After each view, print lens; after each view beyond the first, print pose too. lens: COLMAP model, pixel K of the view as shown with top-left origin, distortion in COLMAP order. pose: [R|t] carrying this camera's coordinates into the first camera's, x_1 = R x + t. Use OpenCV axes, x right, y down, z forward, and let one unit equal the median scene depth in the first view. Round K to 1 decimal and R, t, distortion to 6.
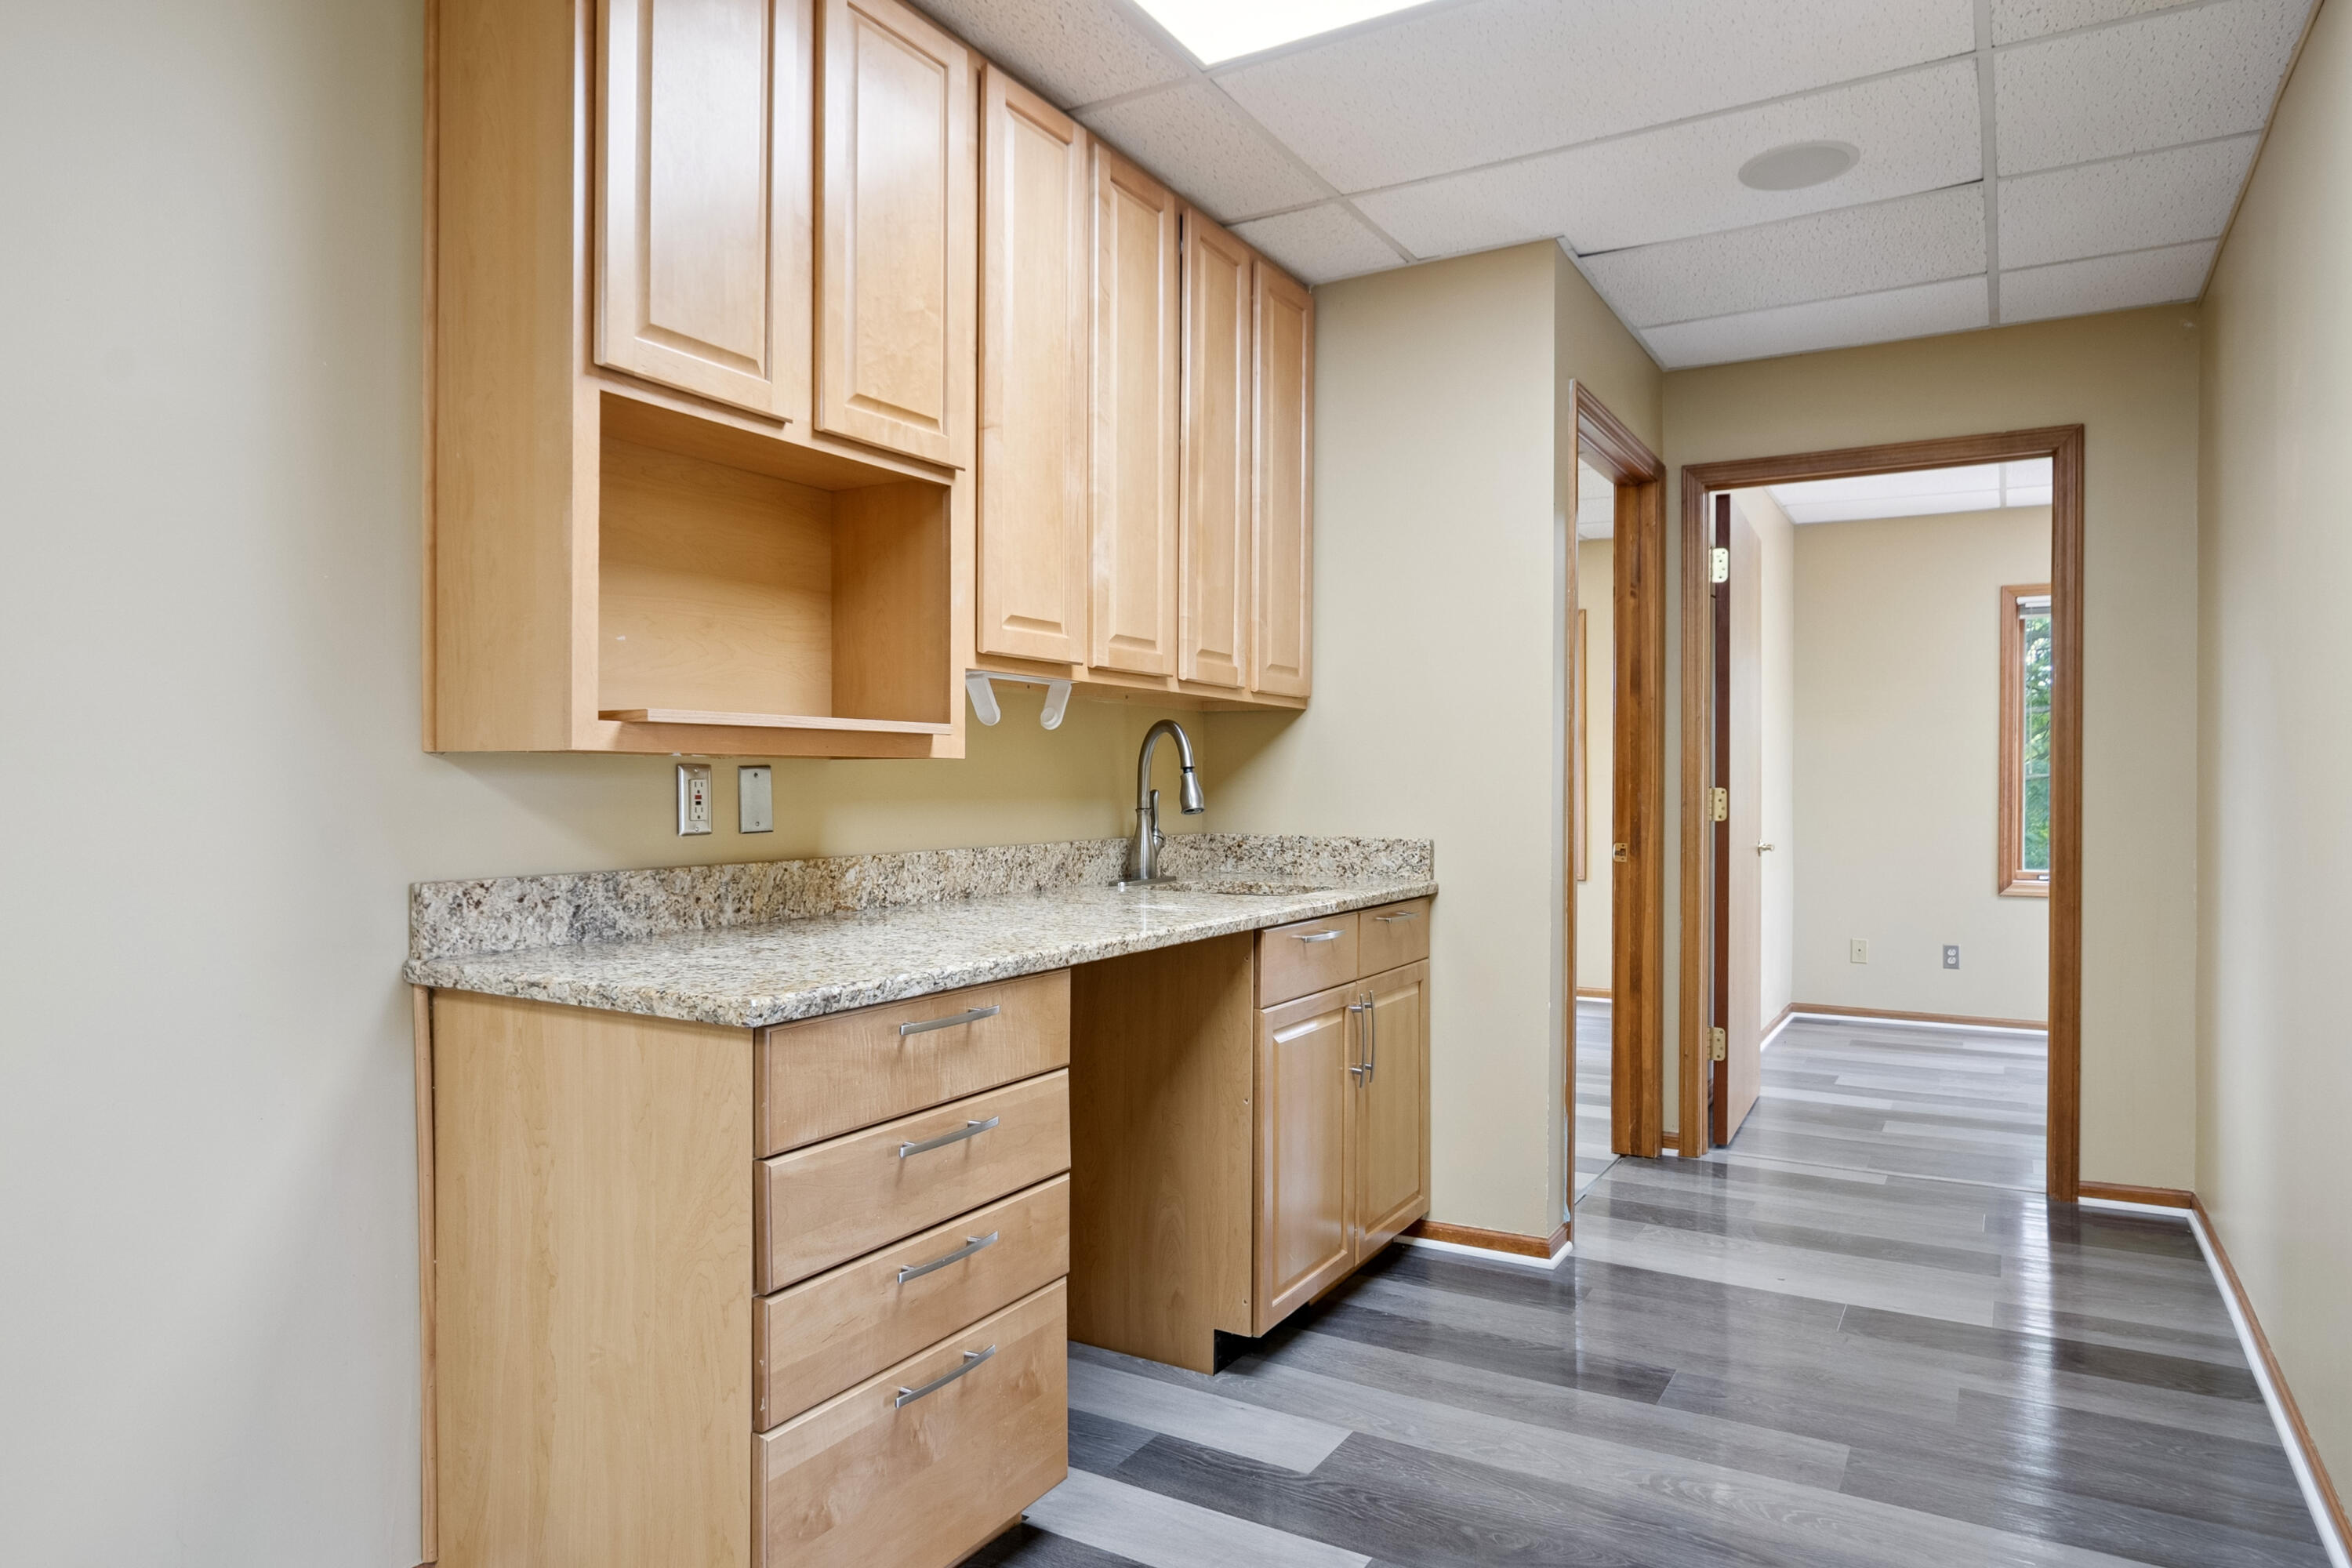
lens RADIAL K [[1433.0, 0, 1174.9], [0, 1433.0, 781.1], [0, 0, 1]] dist [-0.003729, -0.002342]
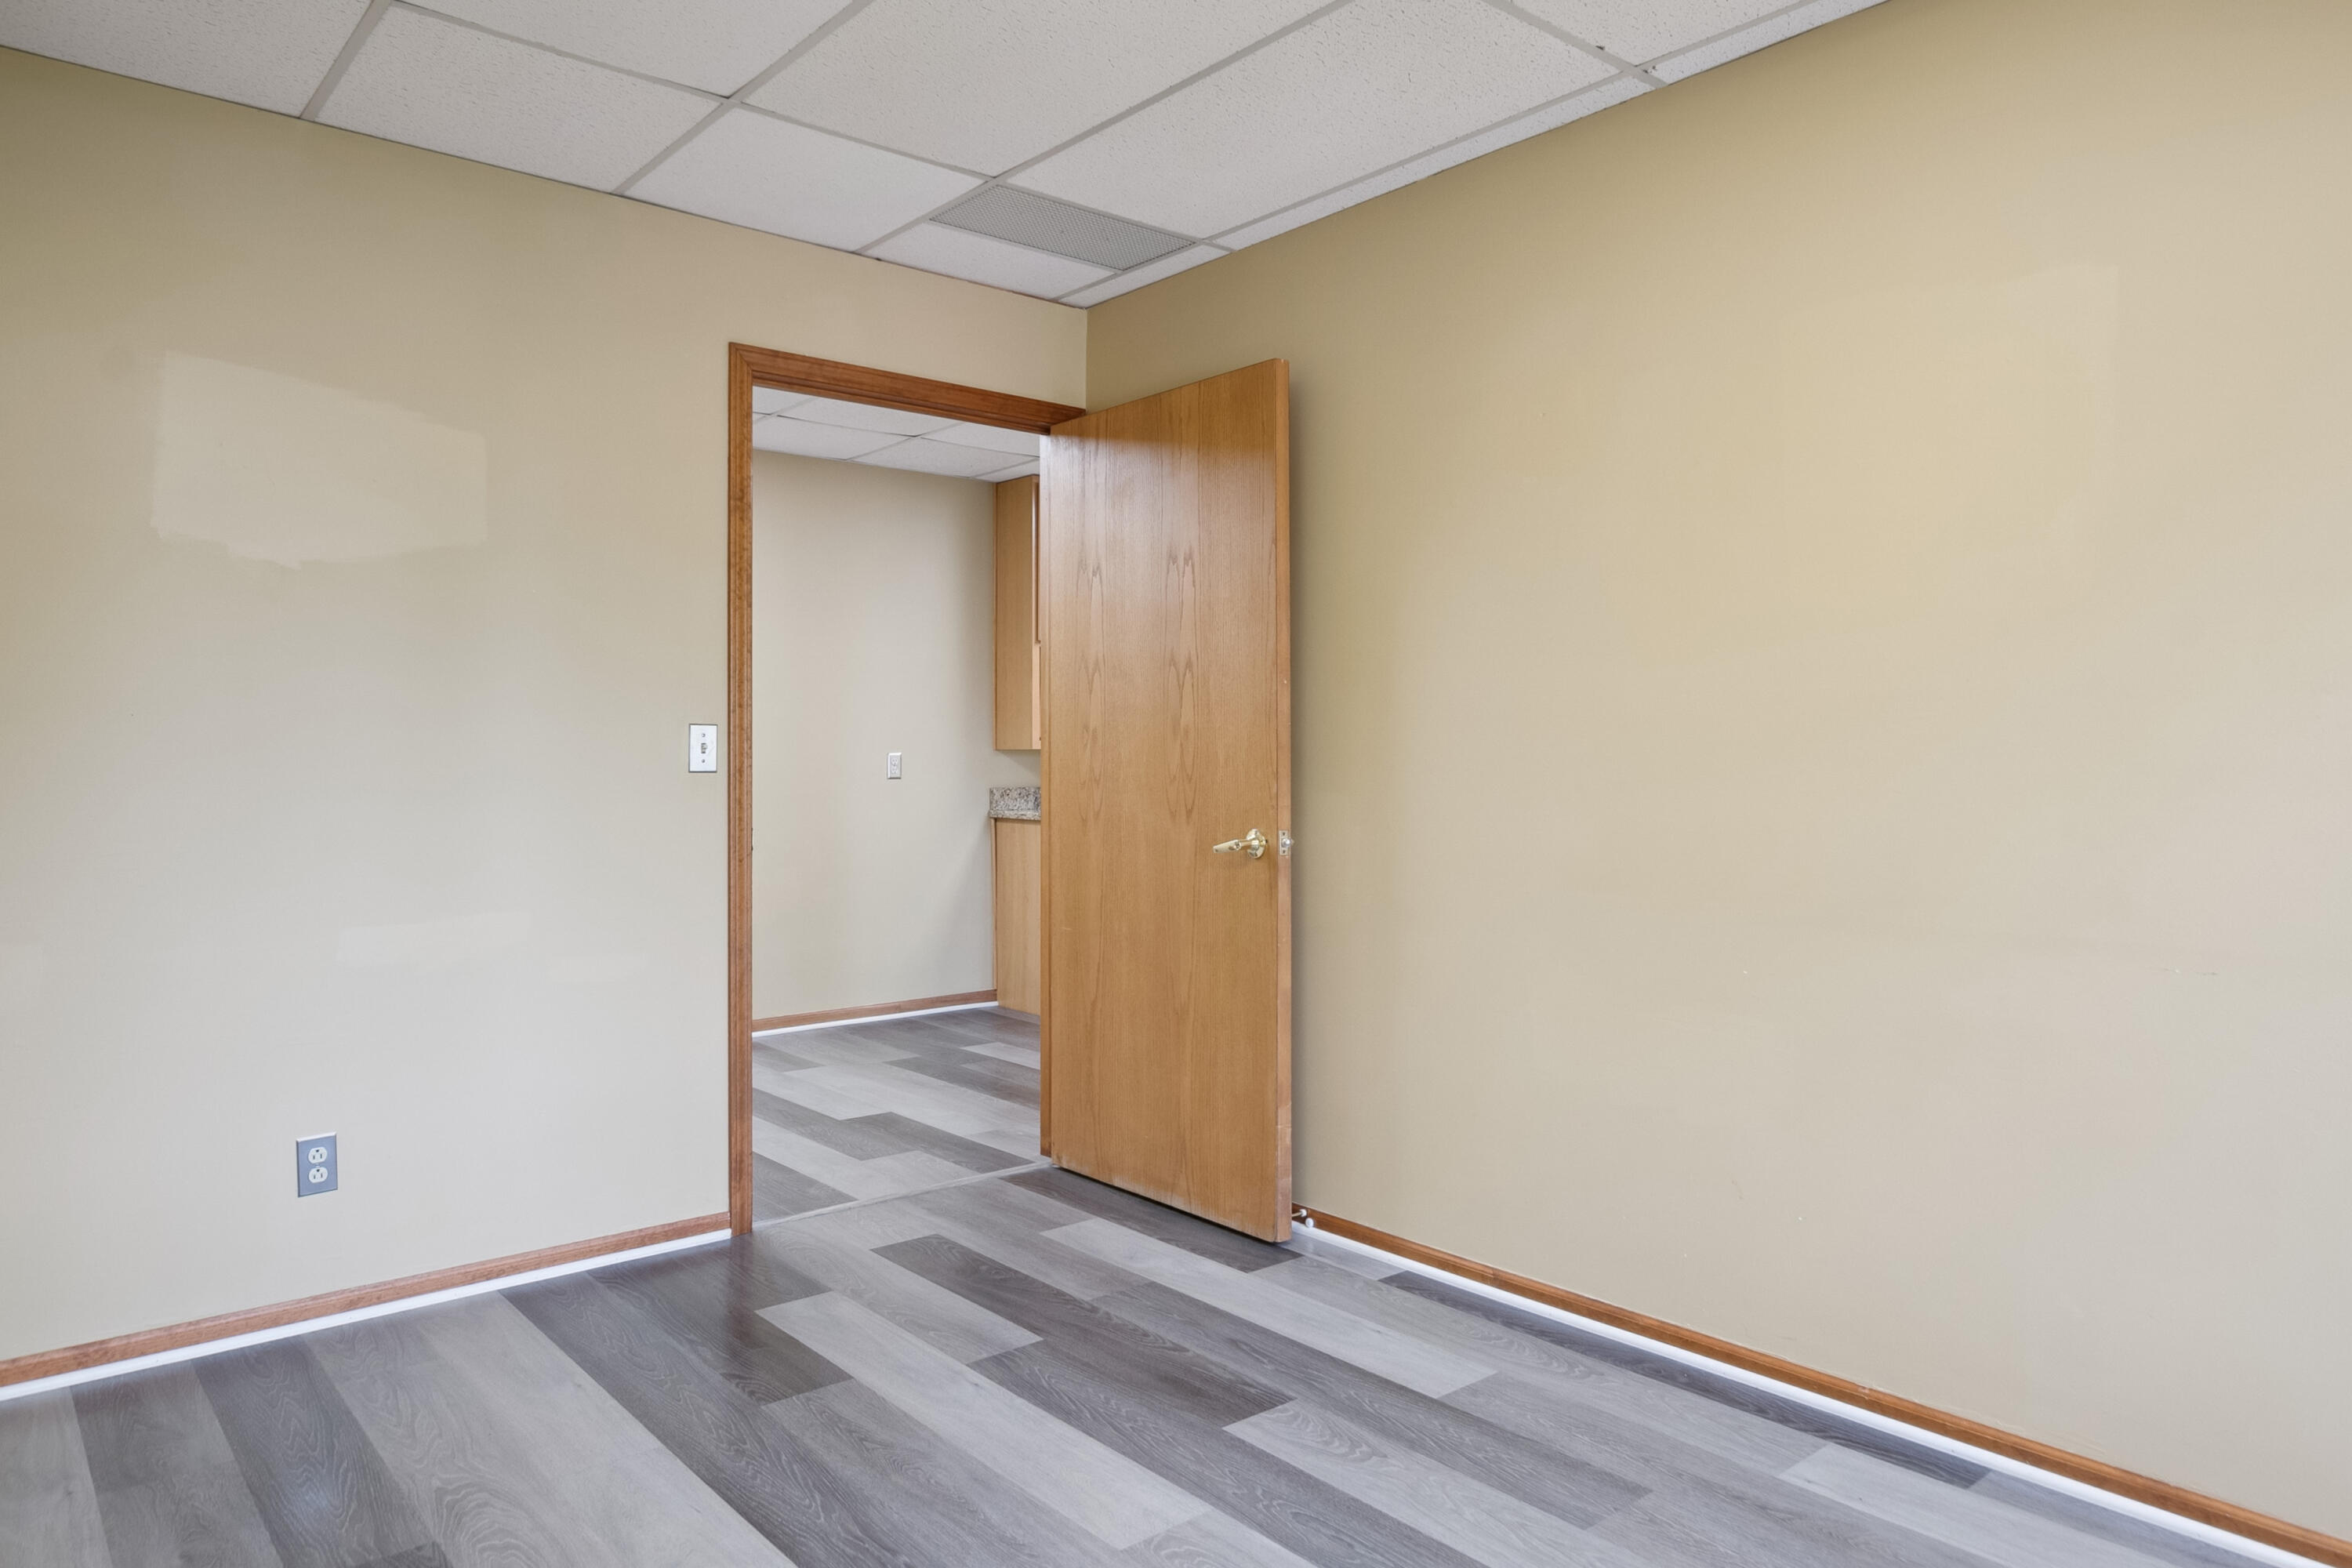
lens RADIAL K [[1491.7, 0, 1189.1], [0, 1491.7, 771.6], [0, 0, 1]] dist [-0.006966, -0.006691]
pose [[0.940011, -0.005747, -0.341096, 1.139636], [0.005209, 0.999983, -0.002491, 0.042872], [0.341104, 0.000564, 0.940025, -2.209745]]
